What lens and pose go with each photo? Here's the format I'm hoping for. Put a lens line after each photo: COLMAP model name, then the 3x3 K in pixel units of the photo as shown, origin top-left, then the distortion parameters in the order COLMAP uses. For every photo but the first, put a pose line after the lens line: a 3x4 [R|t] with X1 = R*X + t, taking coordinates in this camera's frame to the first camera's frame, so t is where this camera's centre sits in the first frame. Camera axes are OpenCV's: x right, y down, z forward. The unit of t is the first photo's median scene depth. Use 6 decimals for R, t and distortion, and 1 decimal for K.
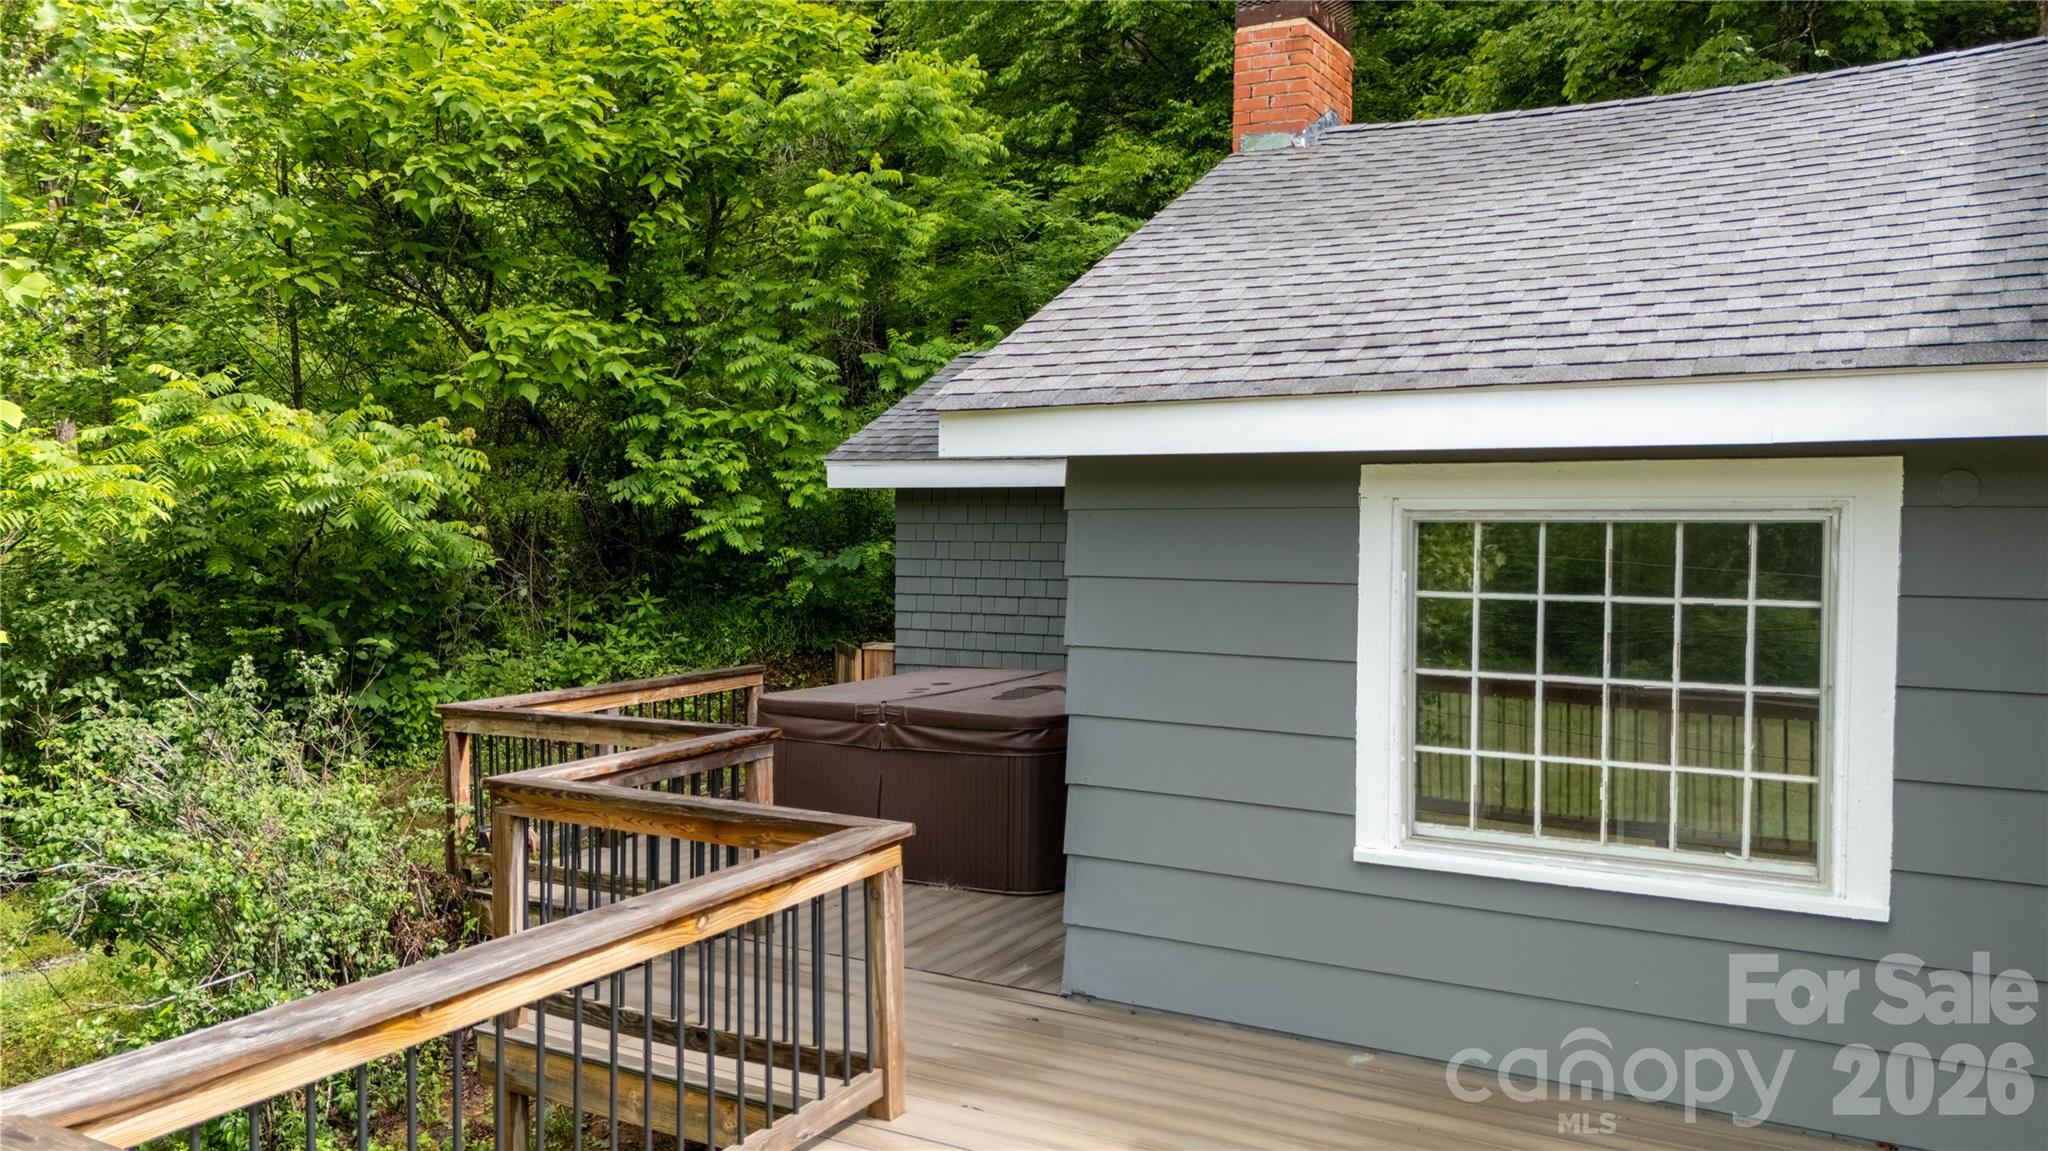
lens RADIAL K [[1508.9, 0, 1024.3], [0, 1508.9, 576.9], [0, 0, 1]] dist [0.063357, -0.048997]
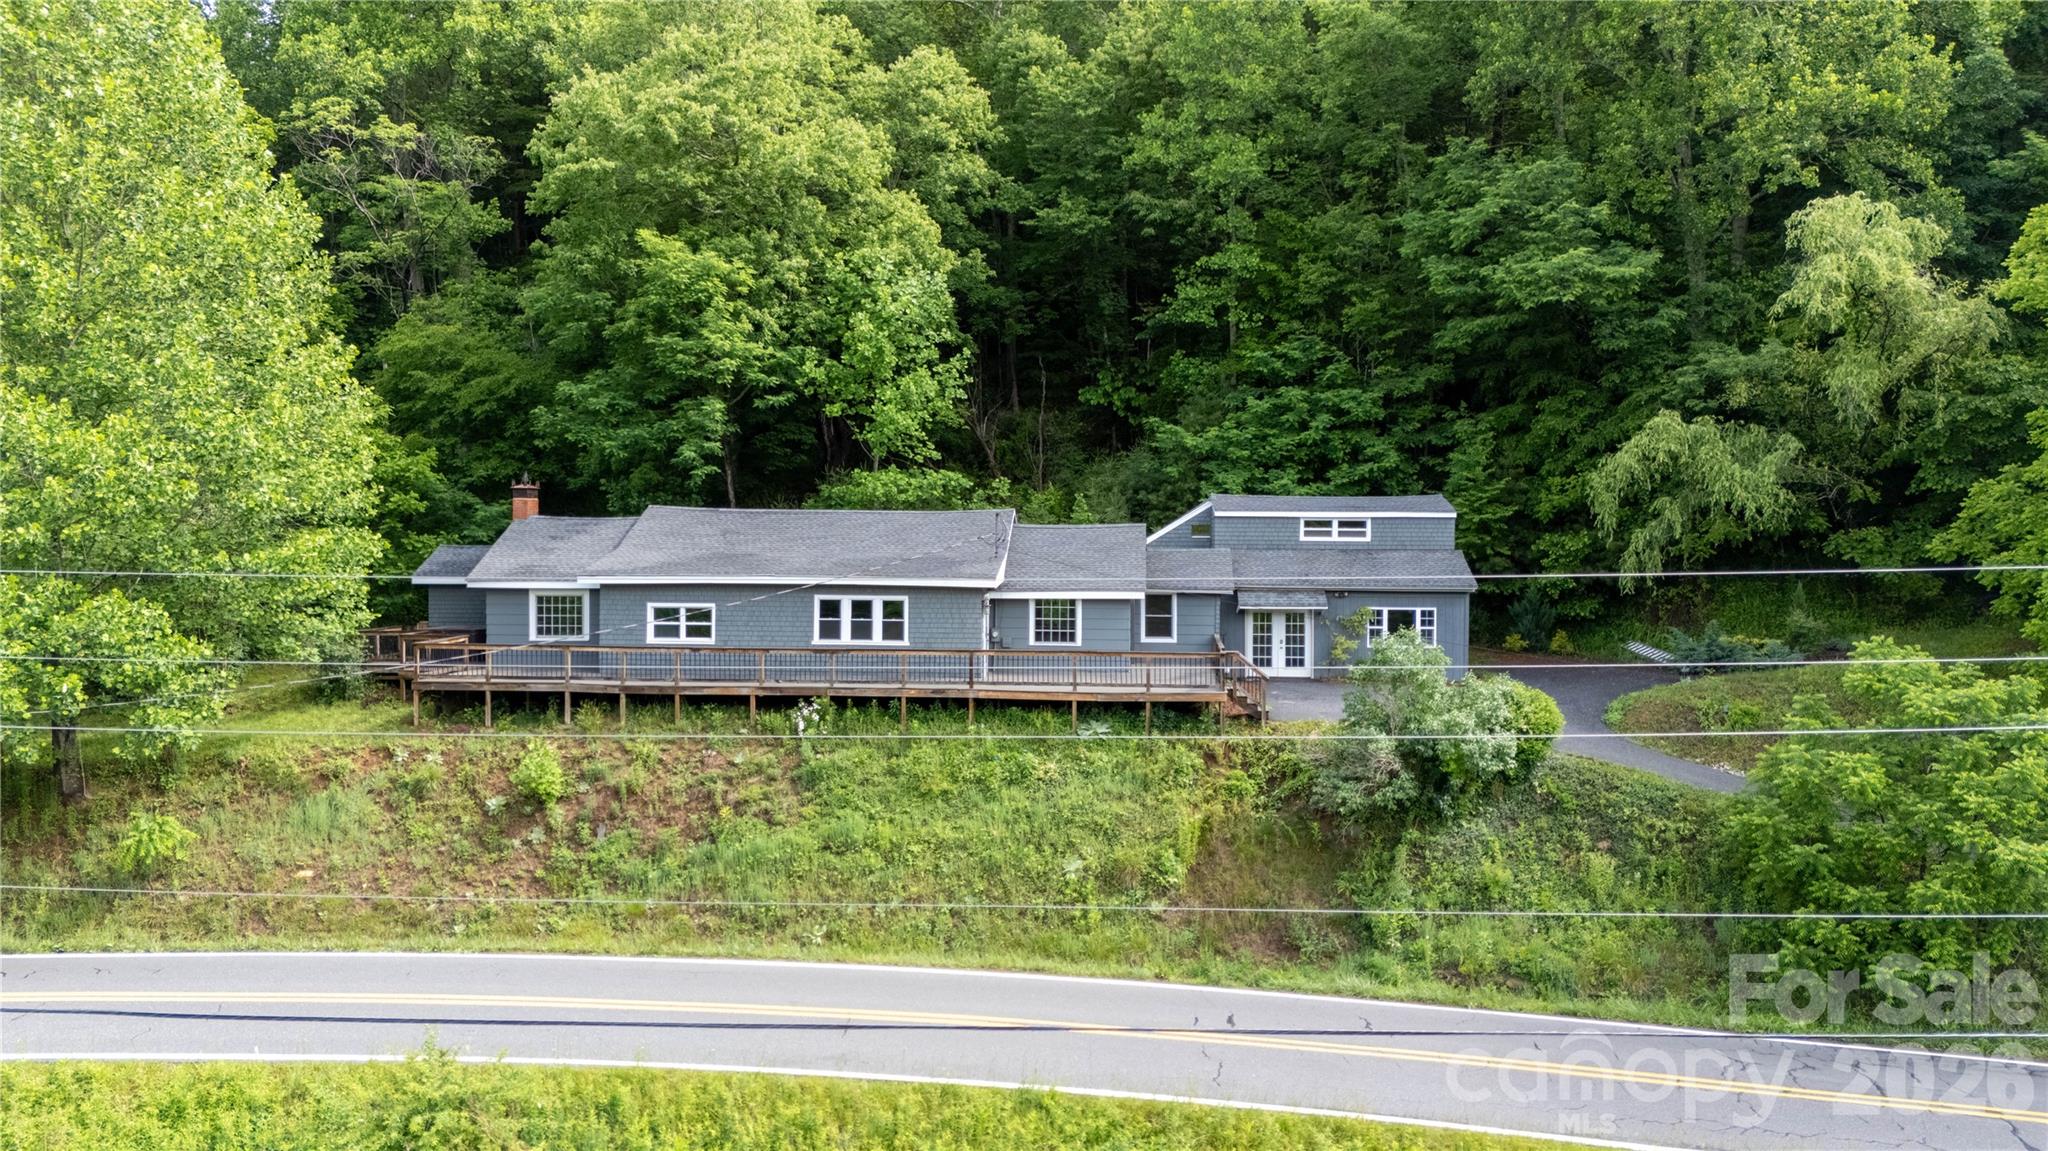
lens RADIAL K [[1508.9, 0, 1027.6], [0, 1508.9, 565.5], [0, 0, 1]] dist [0.063357, -0.048997]
pose [[0.898469, 0.006400, 0.438990, -0.898077], [0.009448, 0.999380, -0.033906, 0.095626], [-0.438935, 0.034611, 0.897852, -7.087727]]
